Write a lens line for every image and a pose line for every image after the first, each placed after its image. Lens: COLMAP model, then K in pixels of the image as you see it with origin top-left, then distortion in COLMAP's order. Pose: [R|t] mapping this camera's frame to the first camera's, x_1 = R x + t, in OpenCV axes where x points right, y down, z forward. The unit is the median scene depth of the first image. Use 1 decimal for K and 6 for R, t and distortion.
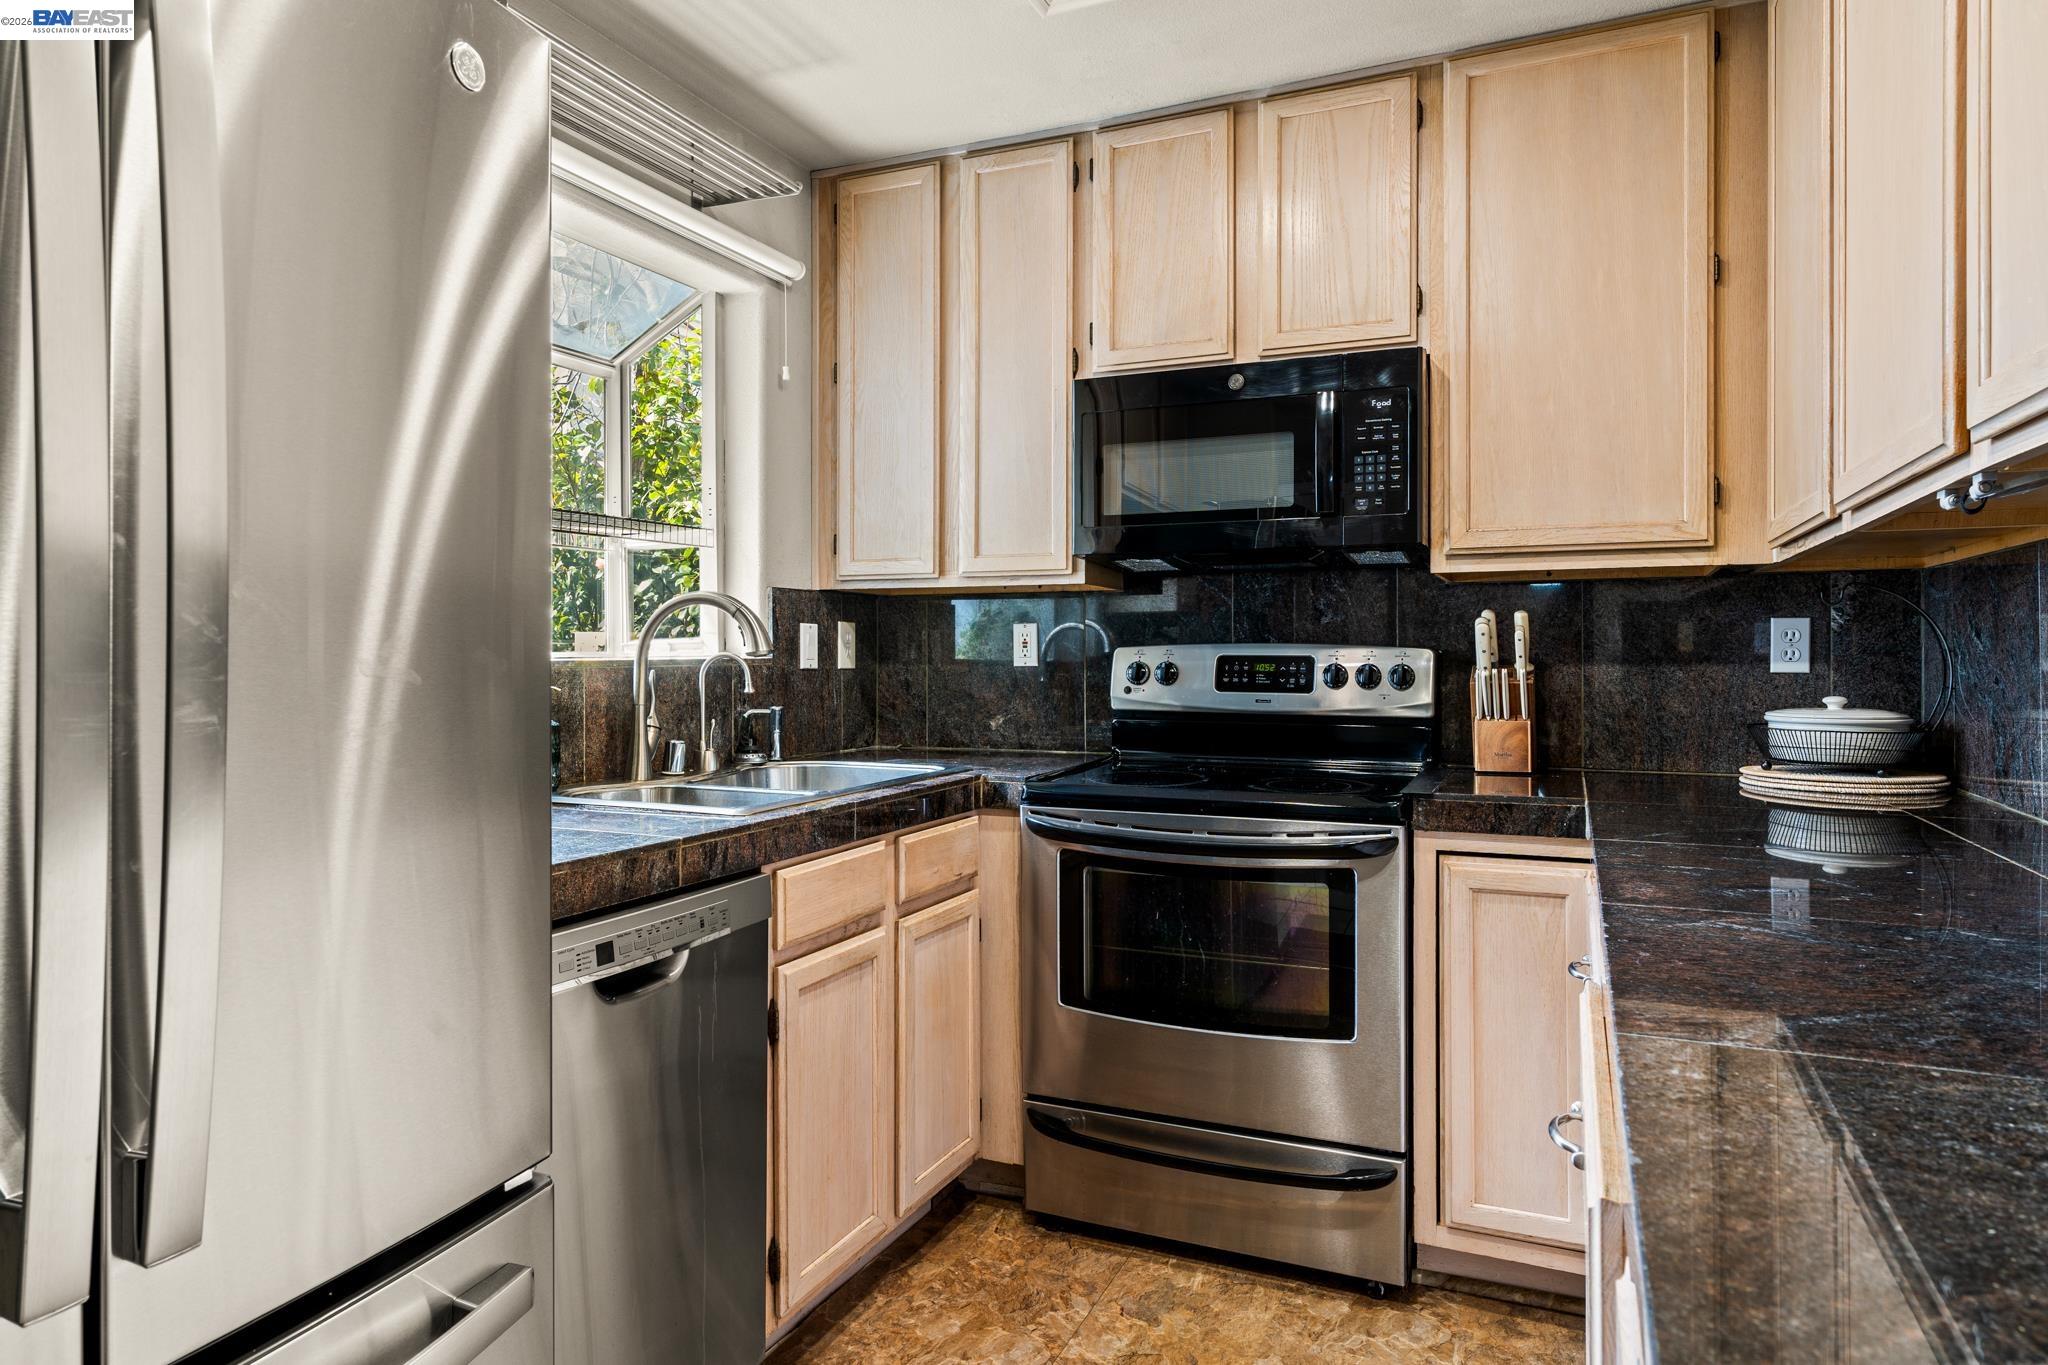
lens RADIAL K [[1237.3, 0, 1026.5], [0, 1237.3, 671.1], [0, 0, 1]] dist [0.003689, 0.000062]
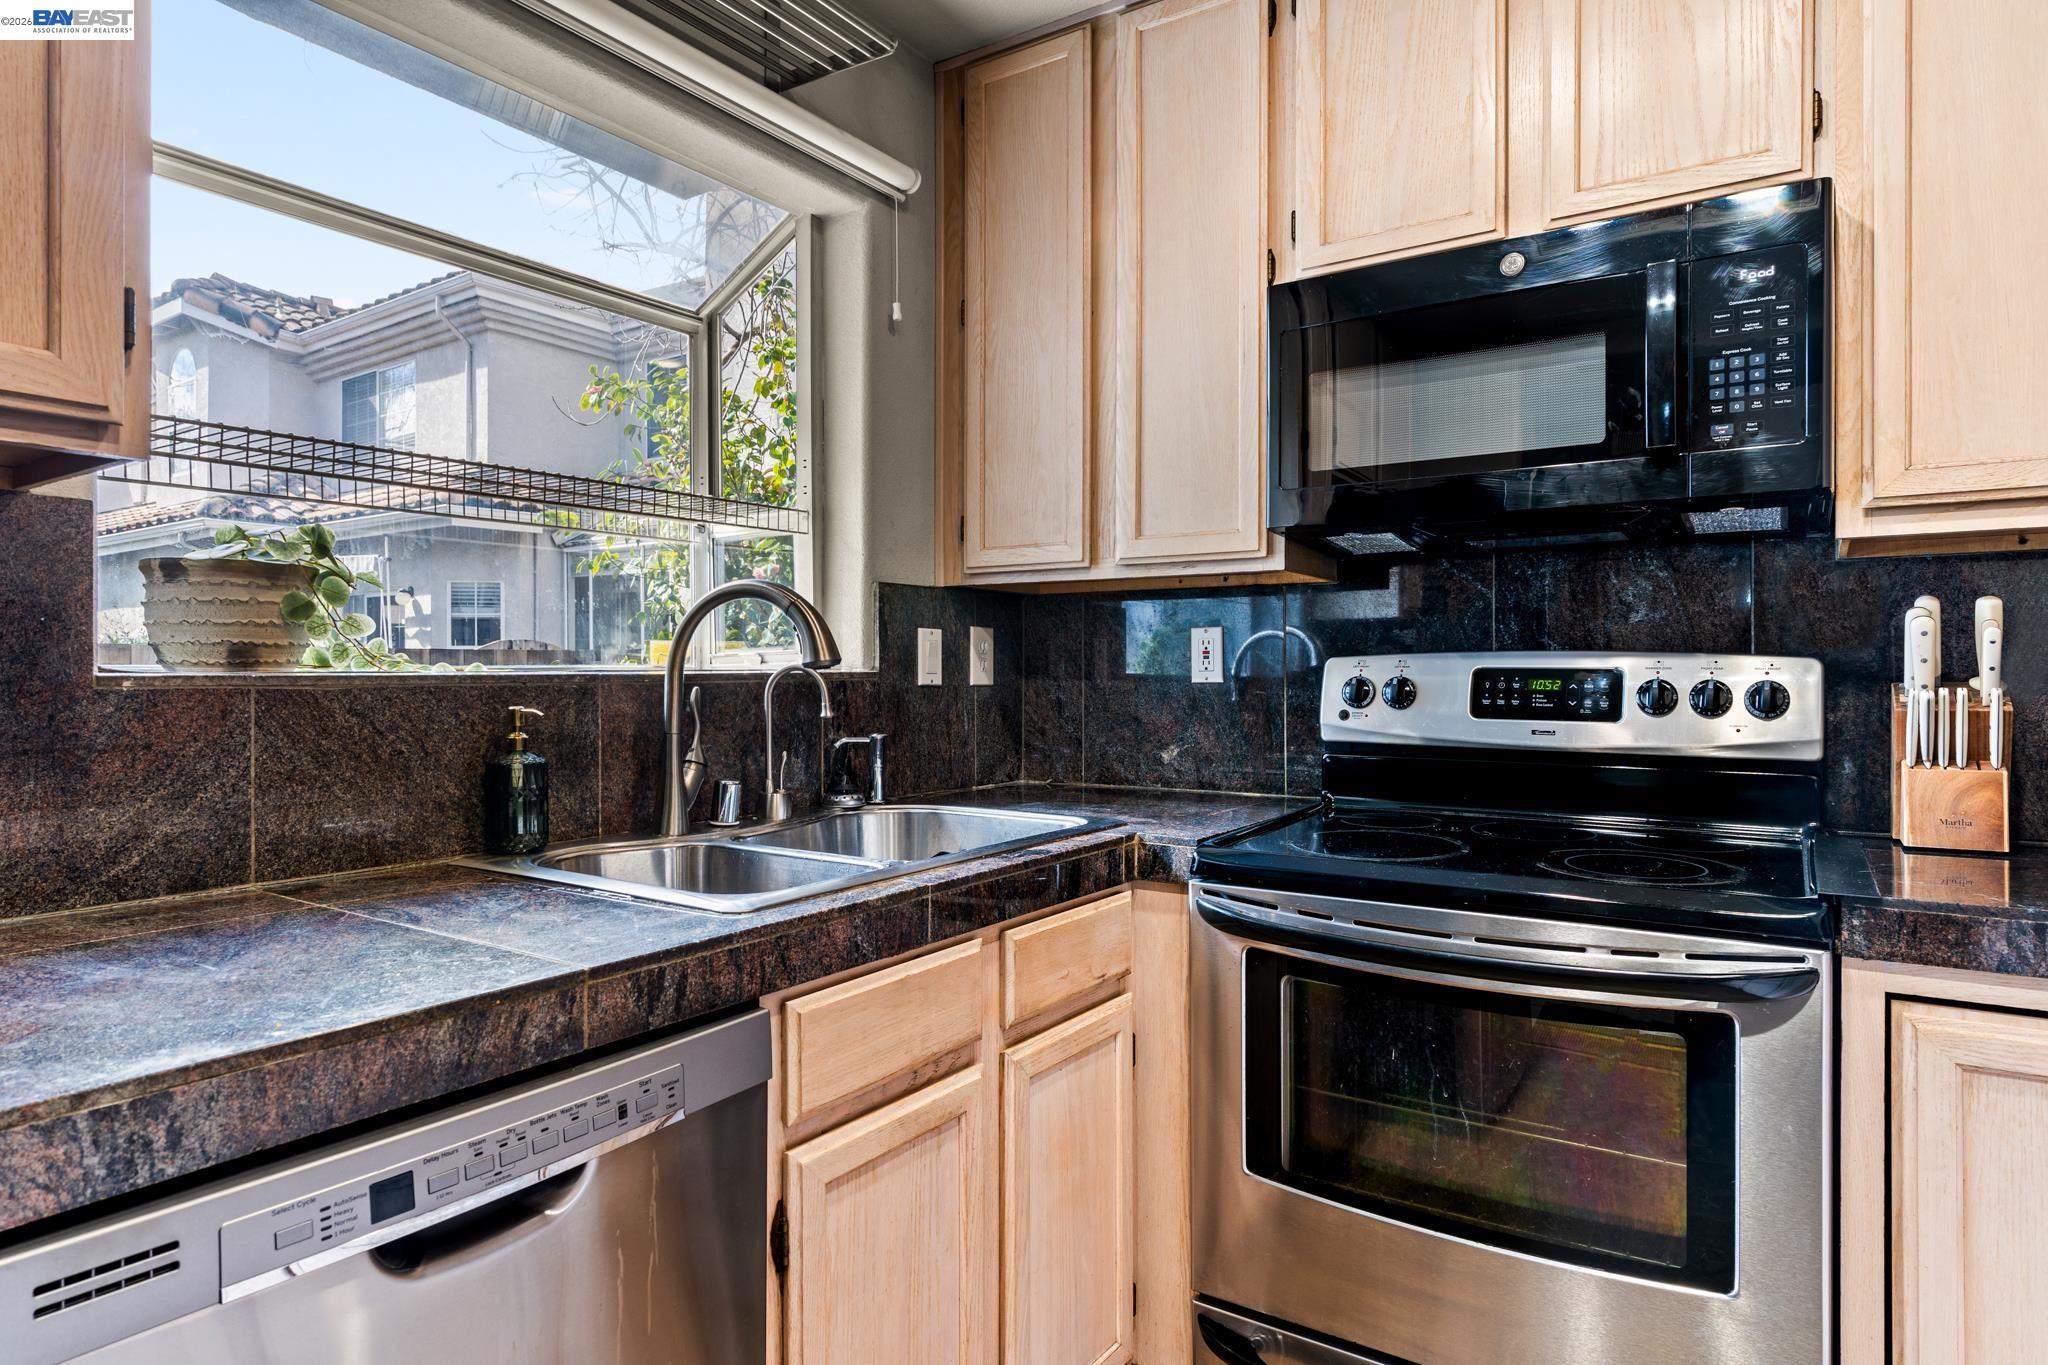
lens RADIAL K [[1163.6, 0, 1013.9], [0, 1163.6, 681.0], [0, 0, 1]] dist [-0.003636, 0.002236]
pose [[0.982903, 0.001152, -0.184119, 0.018145], [-0.002127, 0.999985, -0.005101, -0.001191], [0.184111, 0.005406, 0.982891, 0.321071]]
